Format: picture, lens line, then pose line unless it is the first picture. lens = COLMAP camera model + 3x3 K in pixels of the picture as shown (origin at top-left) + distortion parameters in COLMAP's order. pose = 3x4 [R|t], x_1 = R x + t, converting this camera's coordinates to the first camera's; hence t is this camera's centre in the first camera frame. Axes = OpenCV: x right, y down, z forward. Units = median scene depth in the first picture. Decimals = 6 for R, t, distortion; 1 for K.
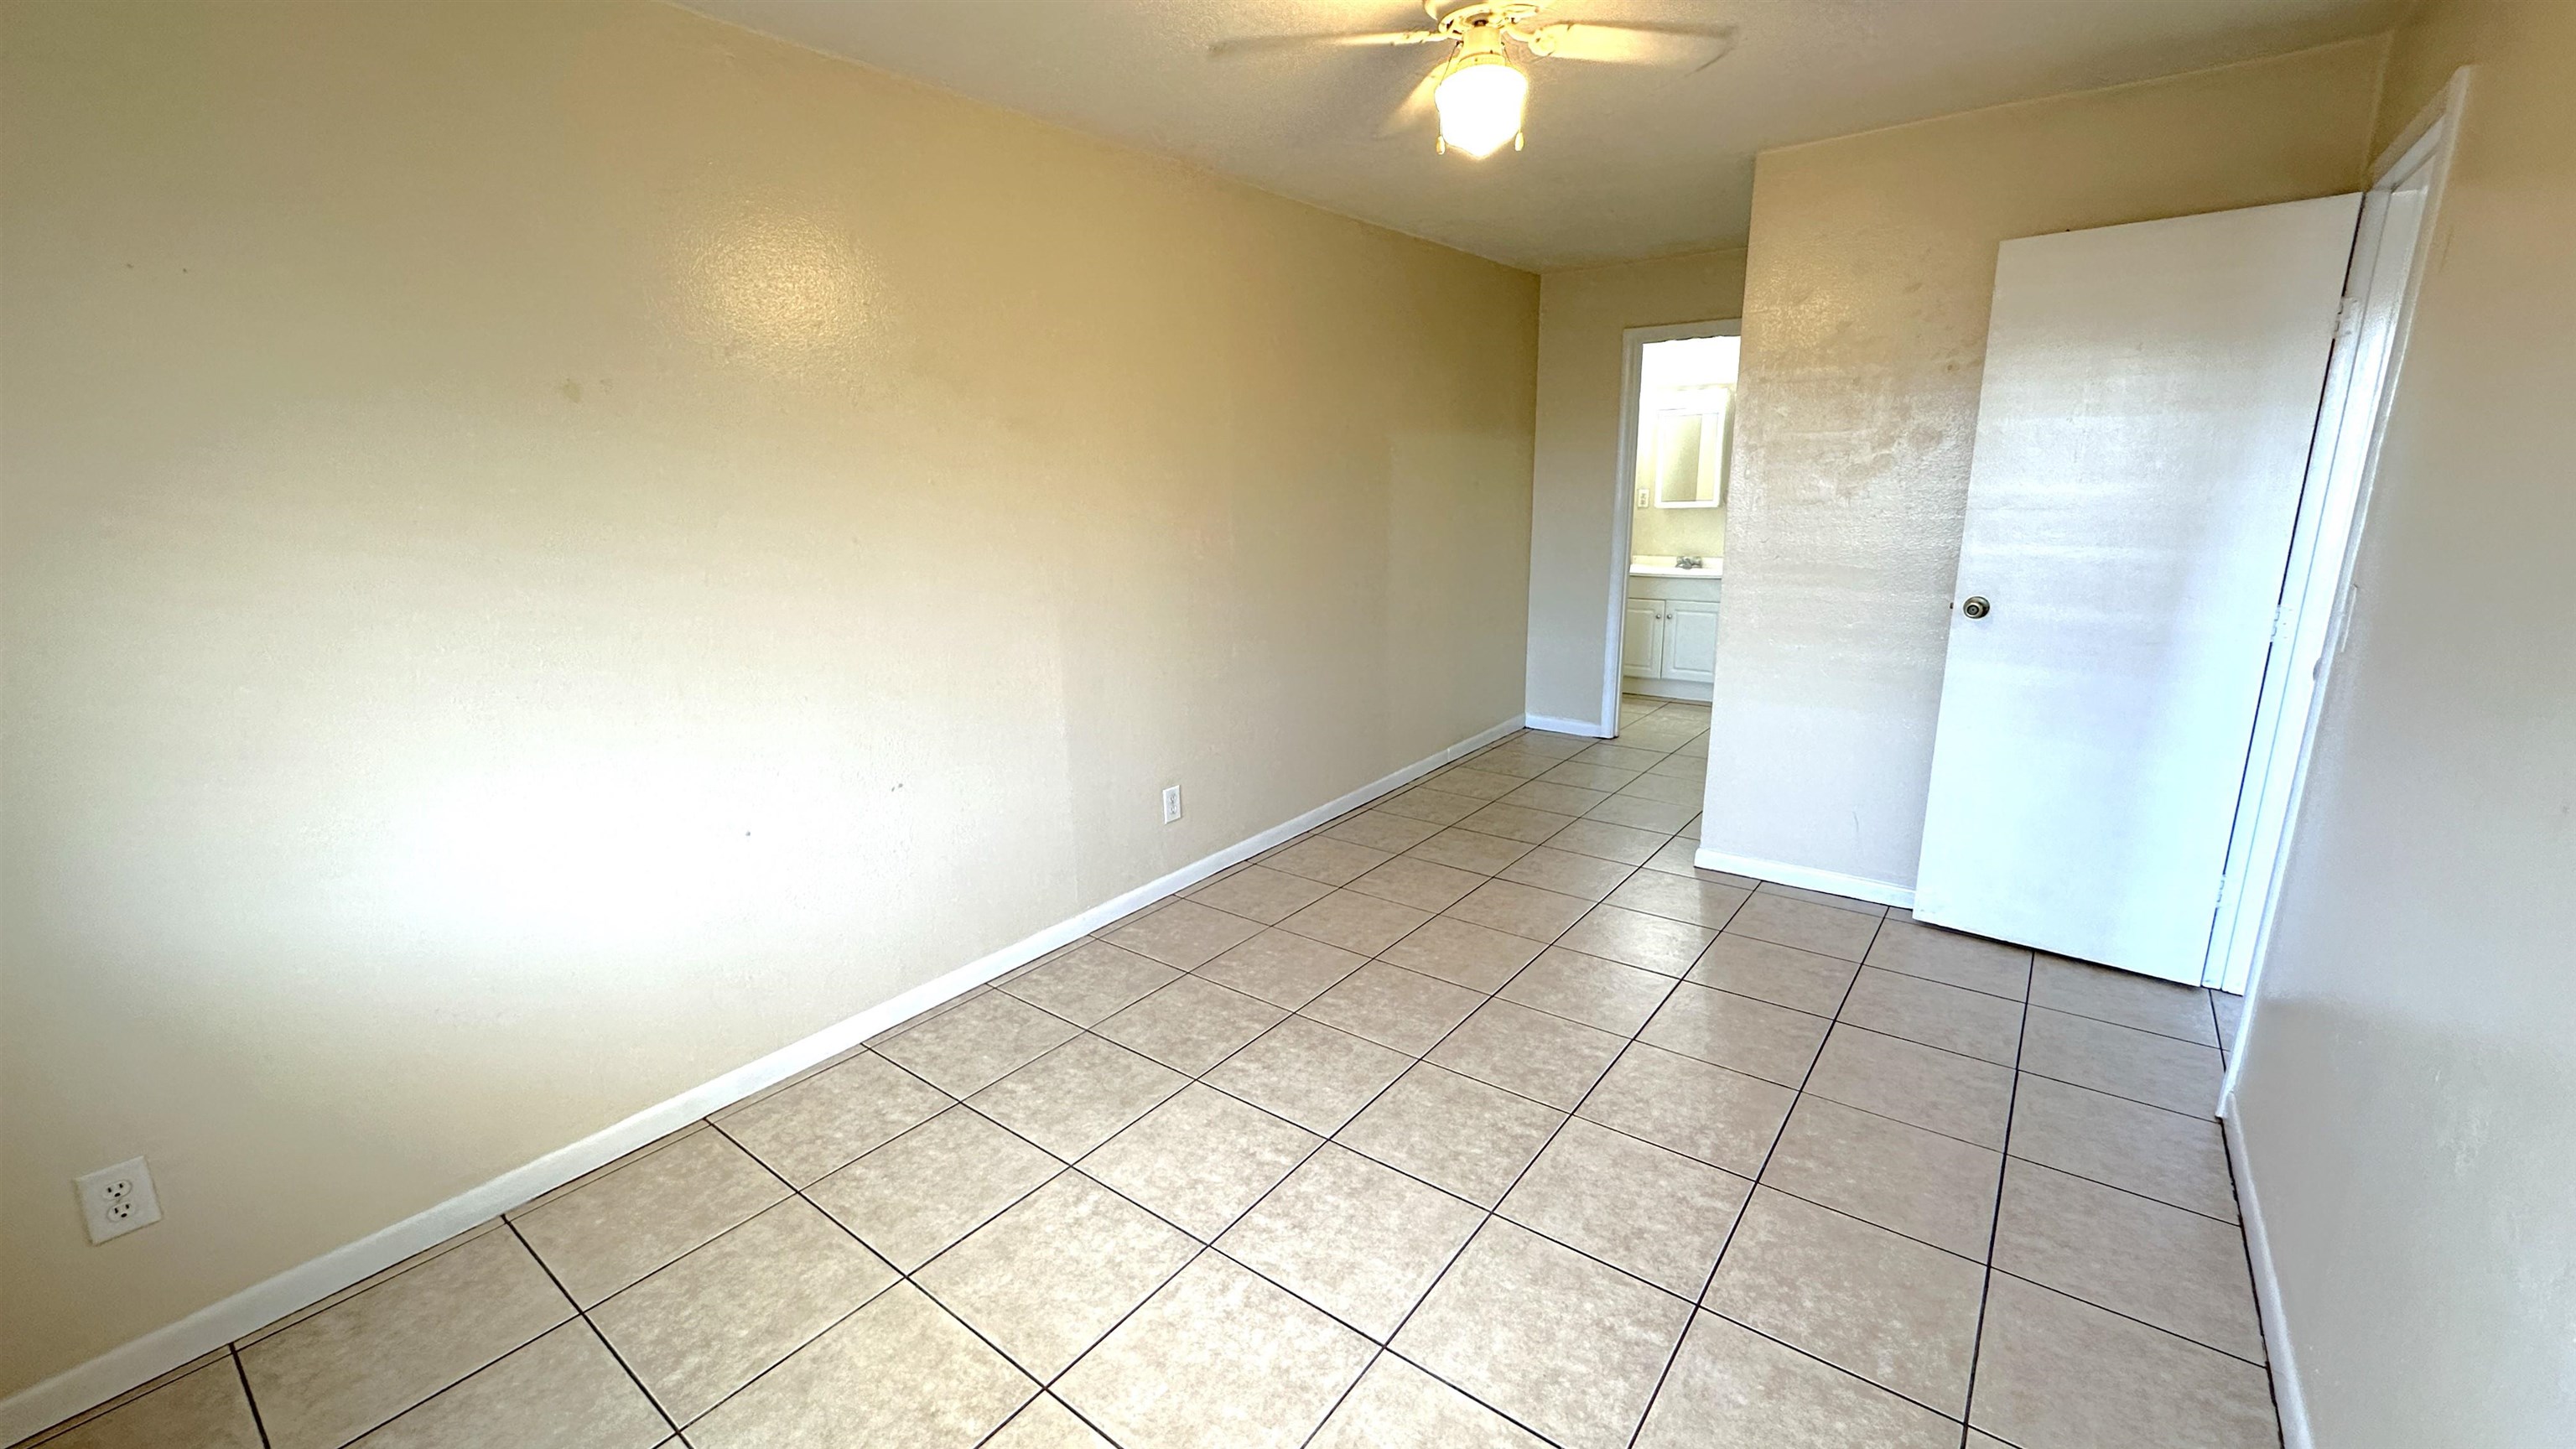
lens RADIAL K [[1029.1, 0, 1291.5], [0, 1029.1, 723.4], [0, 0, 1]] dist [-0.003478, -0.000192]
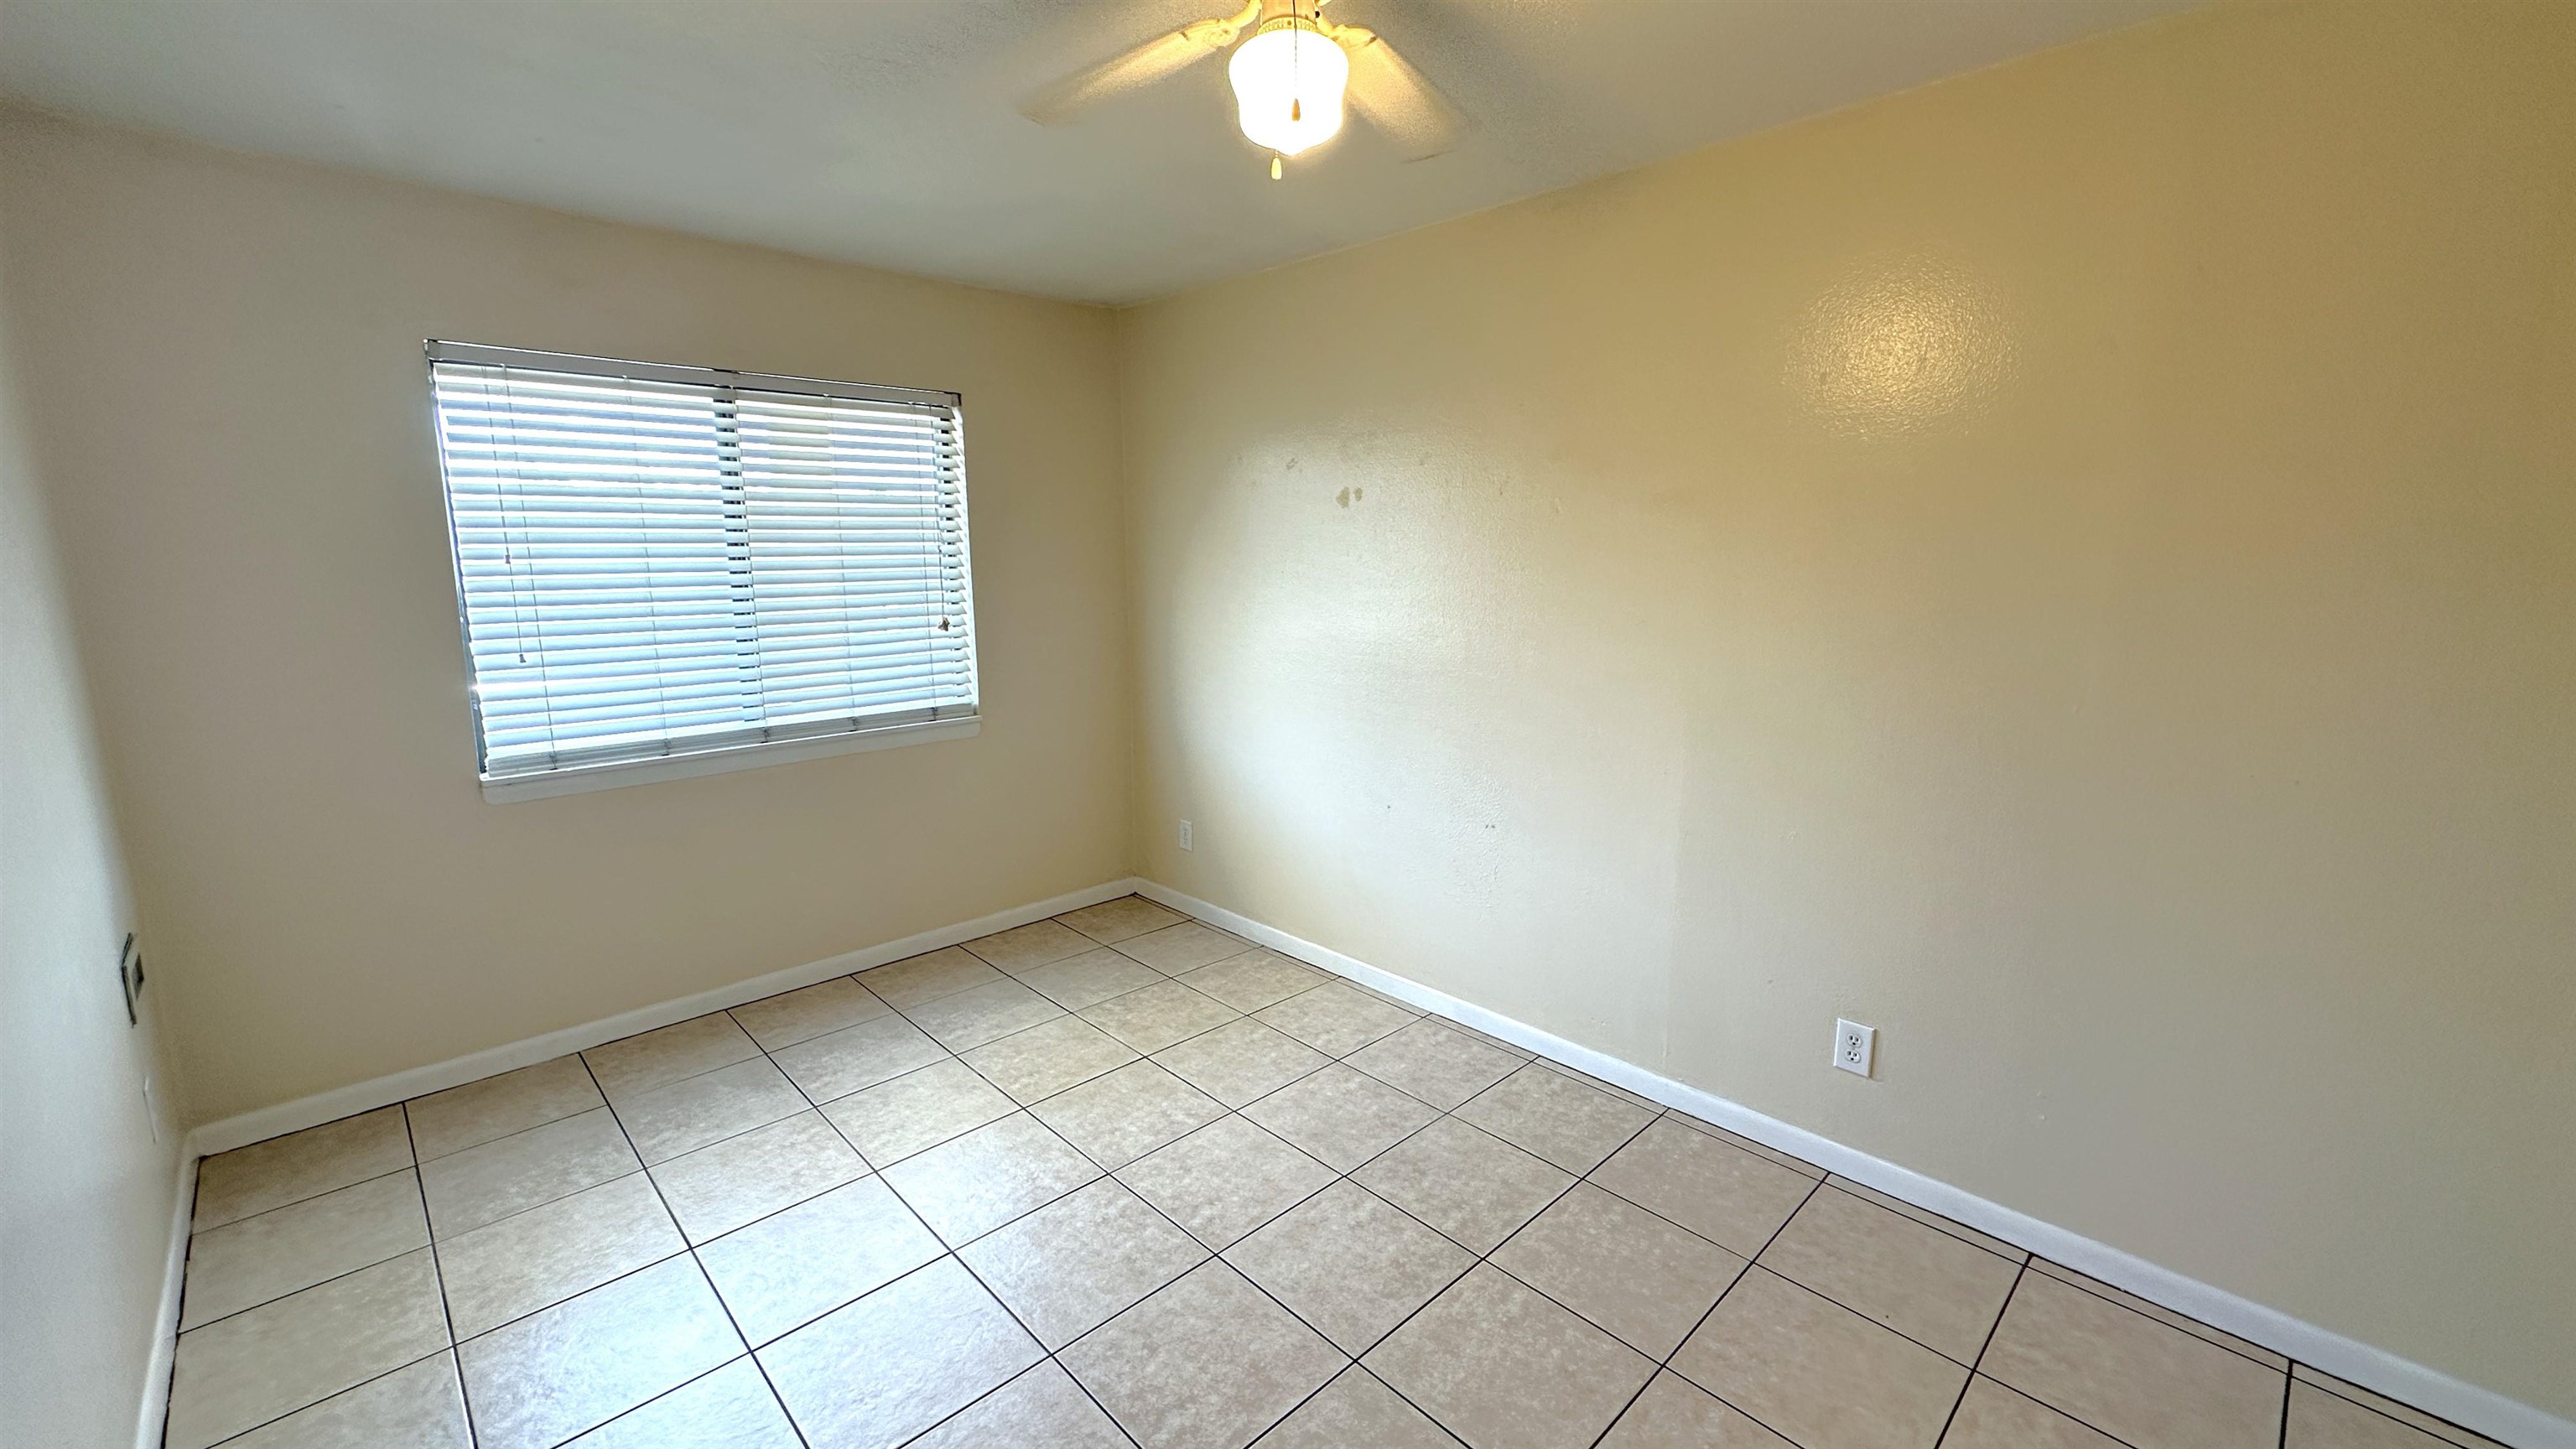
lens RADIAL K [[1029.1, 0, 1290.5], [0, 1029.1, 730.6], [0, 0, 1]] dist [-0.003478, -0.000192]
pose [[-0.145974, 0.198377, -0.969195, 0.767197], [-0.232116, 0.945473, 0.228482, -0.260152], [0.961672, 0.258318, -0.091968, 0.922022]]
